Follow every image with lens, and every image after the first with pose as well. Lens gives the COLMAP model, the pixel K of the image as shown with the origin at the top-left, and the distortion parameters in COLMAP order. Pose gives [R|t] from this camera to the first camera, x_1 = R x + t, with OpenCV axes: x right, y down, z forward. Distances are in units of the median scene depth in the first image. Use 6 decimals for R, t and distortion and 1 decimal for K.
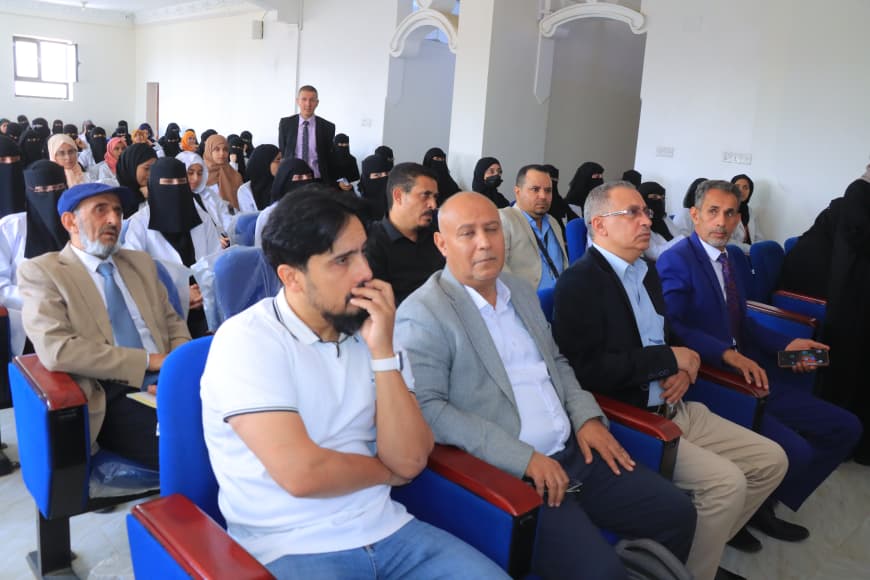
lens RADIAL K [[739.2, 0, 442.5], [0, 739.2, 290.6], [0, 0, 1]] dist [-0.121191, 0.082516]
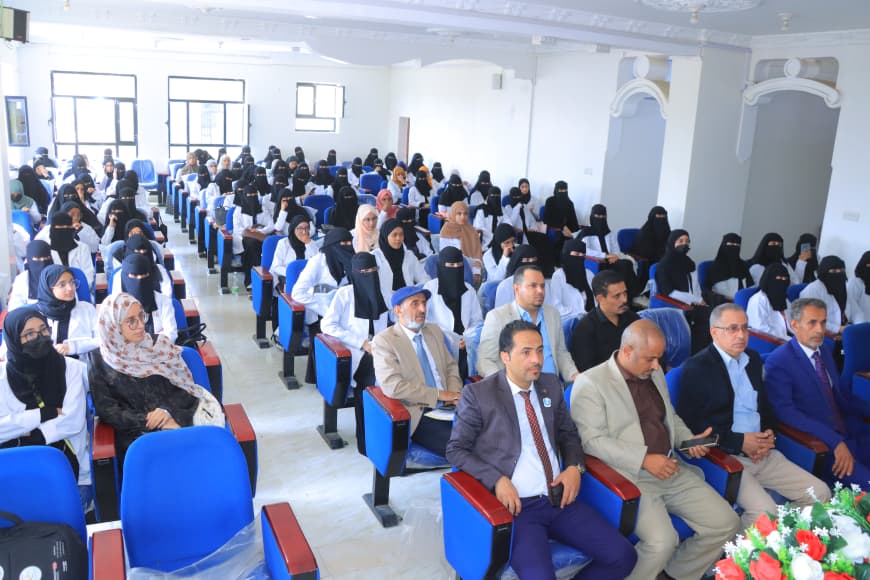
lens RADIAL K [[751.2, 0, 429.3], [0, 751.2, 286.7], [0, 0, 1]] dist [-0.141097, 0.094138]
pose [[0.949683, 0.052099, -0.308849, 0.035309], [-0.051710, 0.998617, 0.009452, -0.053515], [0.308914, 0.006994, 0.951064, -0.221122]]
